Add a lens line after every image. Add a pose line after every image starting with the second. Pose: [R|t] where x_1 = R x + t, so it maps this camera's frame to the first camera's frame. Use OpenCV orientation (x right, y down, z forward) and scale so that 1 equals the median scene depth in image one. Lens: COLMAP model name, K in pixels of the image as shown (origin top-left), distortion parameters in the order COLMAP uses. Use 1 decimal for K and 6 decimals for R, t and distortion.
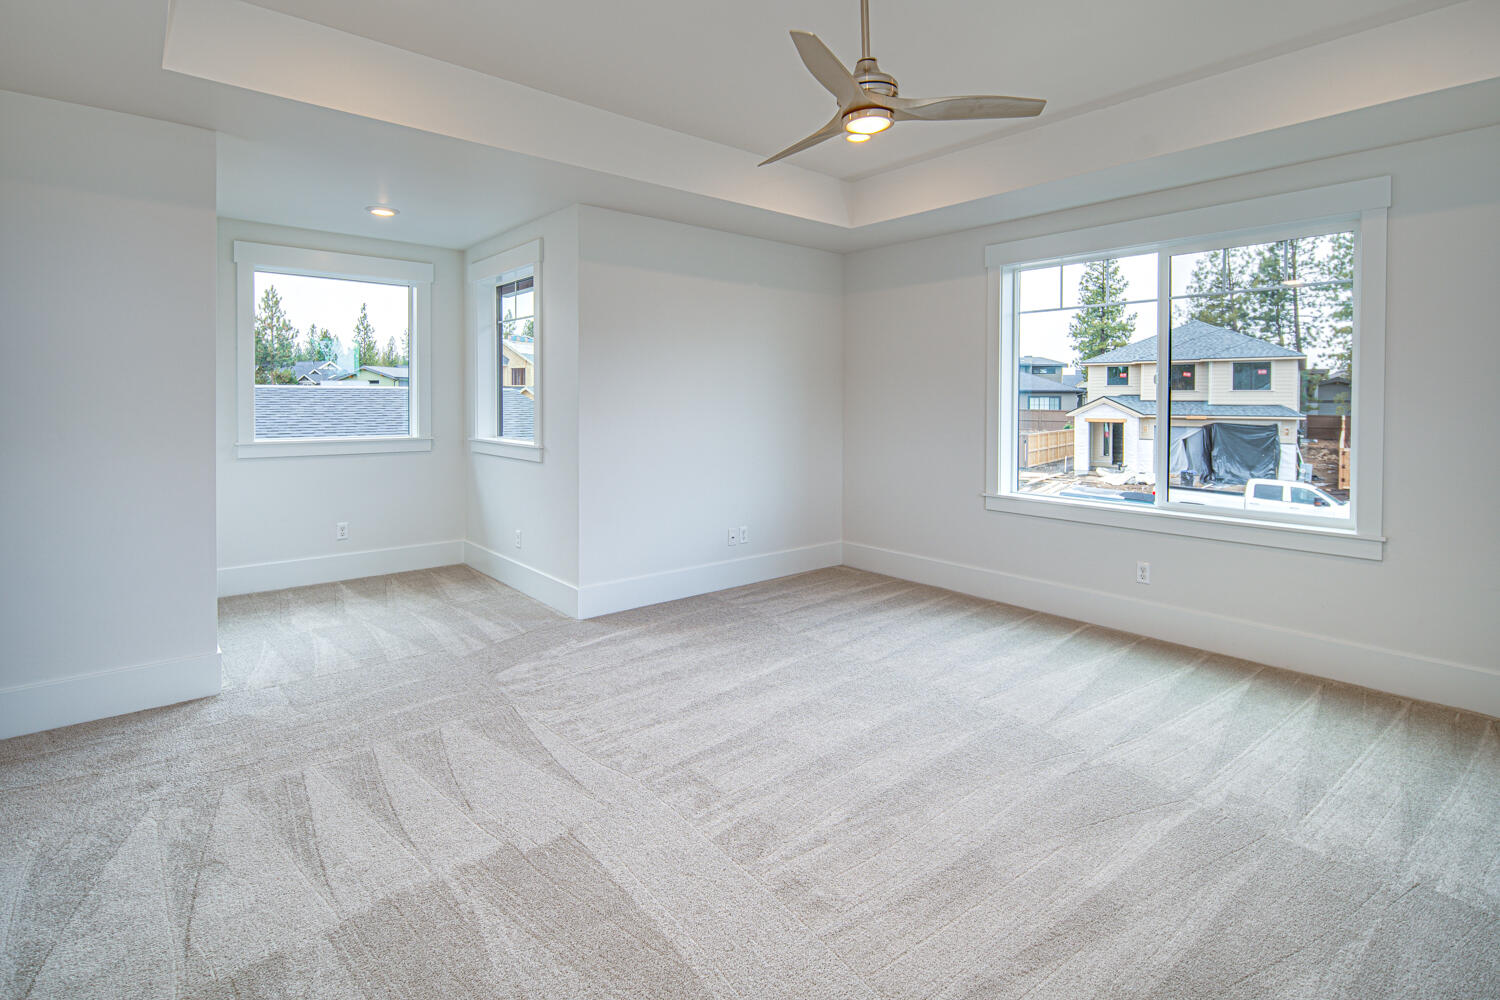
lens RADIAL K [[728.1, 0, 741.8], [0, 728.1, 402.7], [0, 0, 1]] dist [-0.000292, -0.000362]
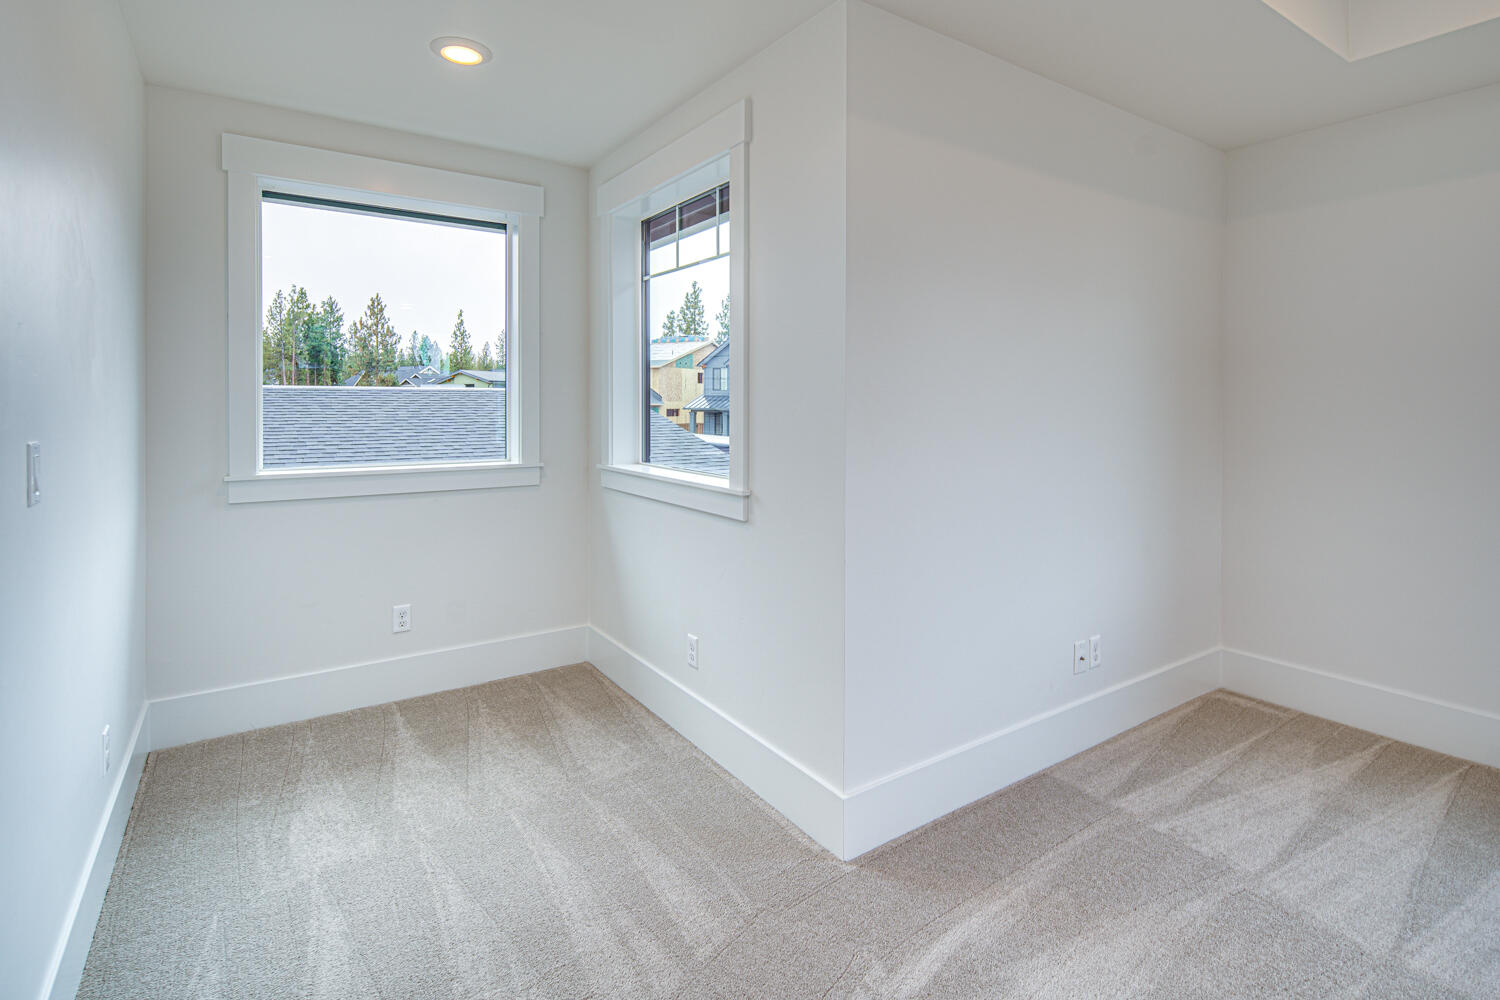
lens RADIAL K [[742.3, 0, 746.6], [0, 742.3, 396.5], [0, 0, 1]] dist [0.002704, 0.000053]
pose [[0.993864, -0.002946, -0.110574, -0.180688], [0.001672, 0.999931, -0.011606, -0.002635], [0.110600, 0.011350, 0.993800, 0.387427]]
